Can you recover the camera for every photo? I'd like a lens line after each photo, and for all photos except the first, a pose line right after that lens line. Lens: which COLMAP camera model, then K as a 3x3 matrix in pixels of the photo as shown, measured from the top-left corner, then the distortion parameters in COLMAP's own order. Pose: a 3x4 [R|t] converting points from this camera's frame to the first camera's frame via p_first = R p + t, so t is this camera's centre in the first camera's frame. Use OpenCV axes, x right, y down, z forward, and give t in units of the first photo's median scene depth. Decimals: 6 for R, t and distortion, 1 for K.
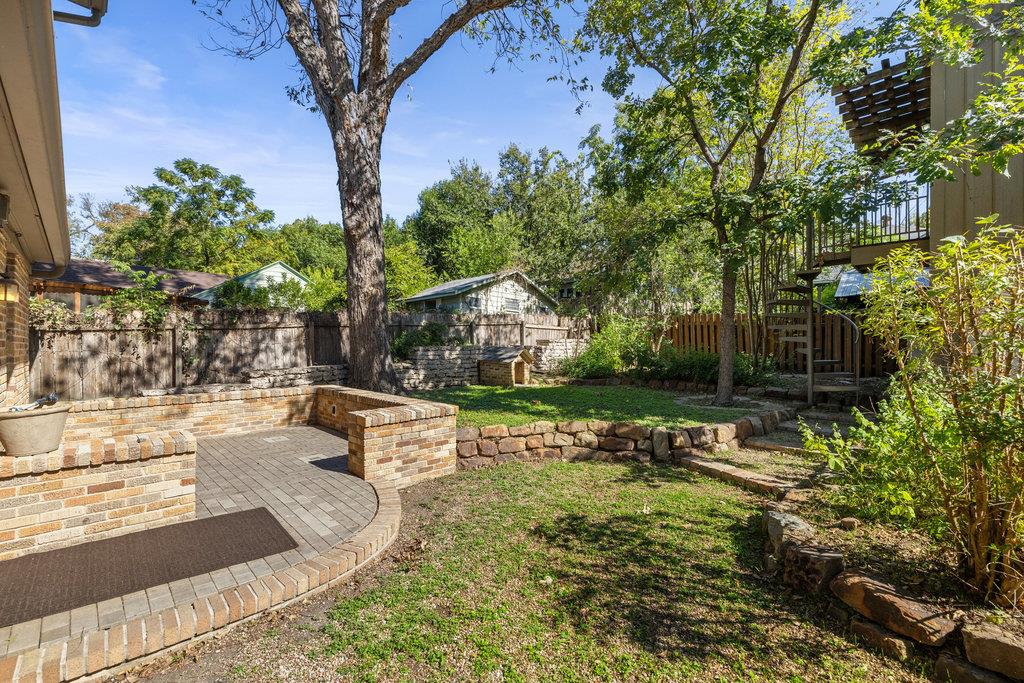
lens RADIAL K [[435.4, 0, 512.4], [0, 435.4, 340.0], [0, 0, 1]] dist [0.000540, 0.000021]
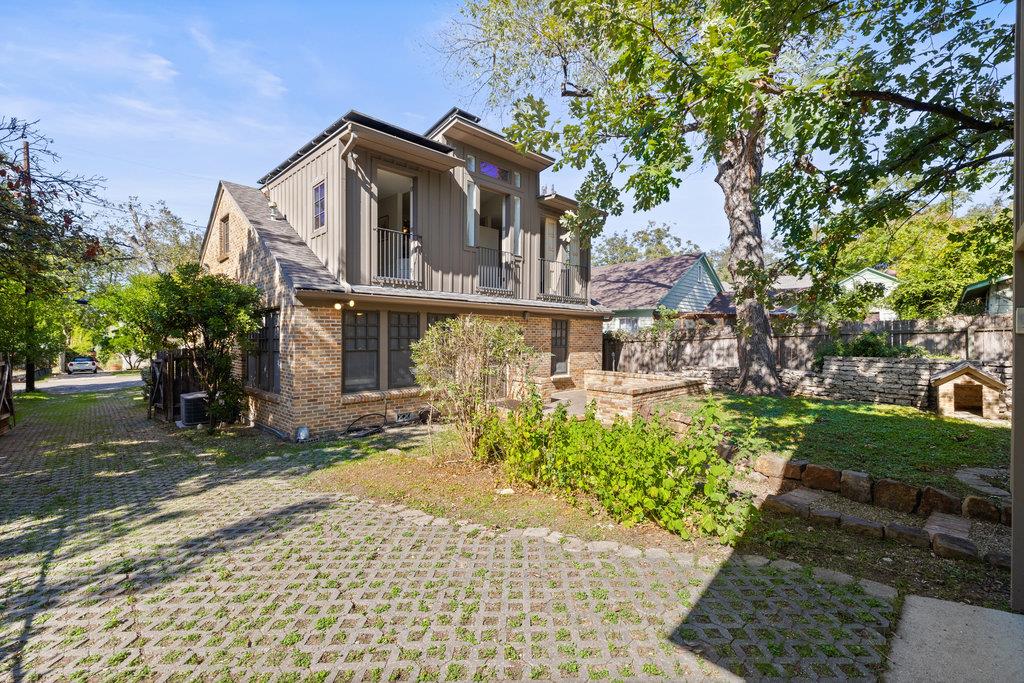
lens RADIAL K [[435.4, 0, 509.7], [0, 435.4, 340.6], [0, 0, 1]] dist [0.000540, 0.000021]
pose [[-0.039876, -0.000177, -0.999205, 2.069382], [-0.003100, 0.999995, -0.000054, -0.062170], [0.999200, 0.003095, -0.039876, 0.785739]]
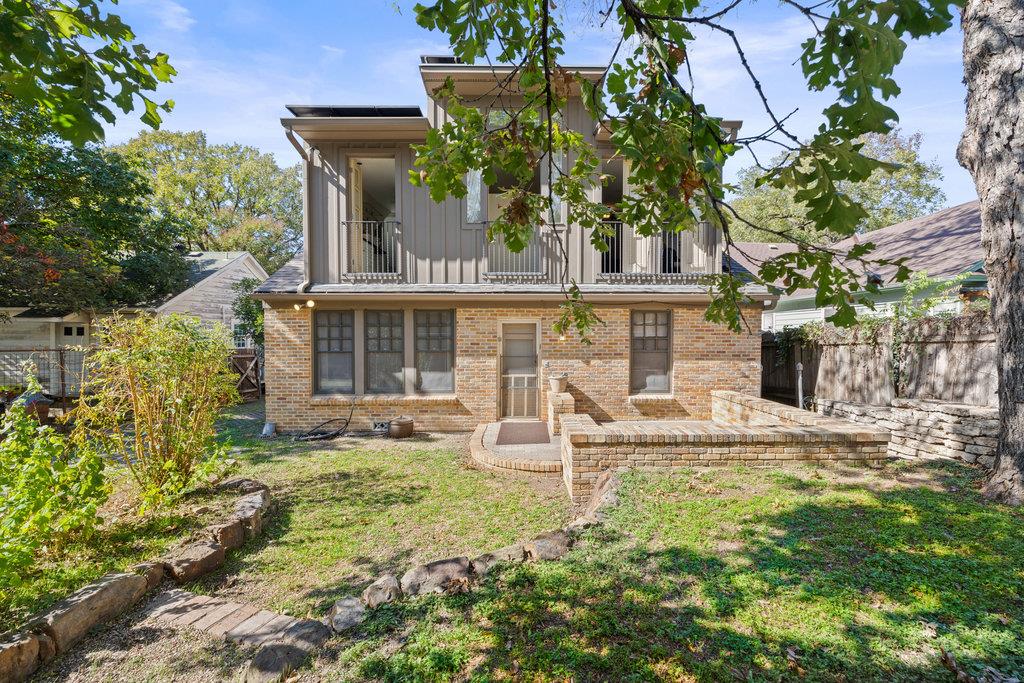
lens RADIAL K [[435.4, 0, 514.9], [0, 435.4, 344.5], [0, 0, 1]] dist [0.000540, 0.000021]
pose [[-0.712135, 0.004691, -0.702026, 0.803157], [-0.004691, 0.999924, 0.011440, -0.073202], [0.702026, 0.011440, -0.712059, 2.047531]]
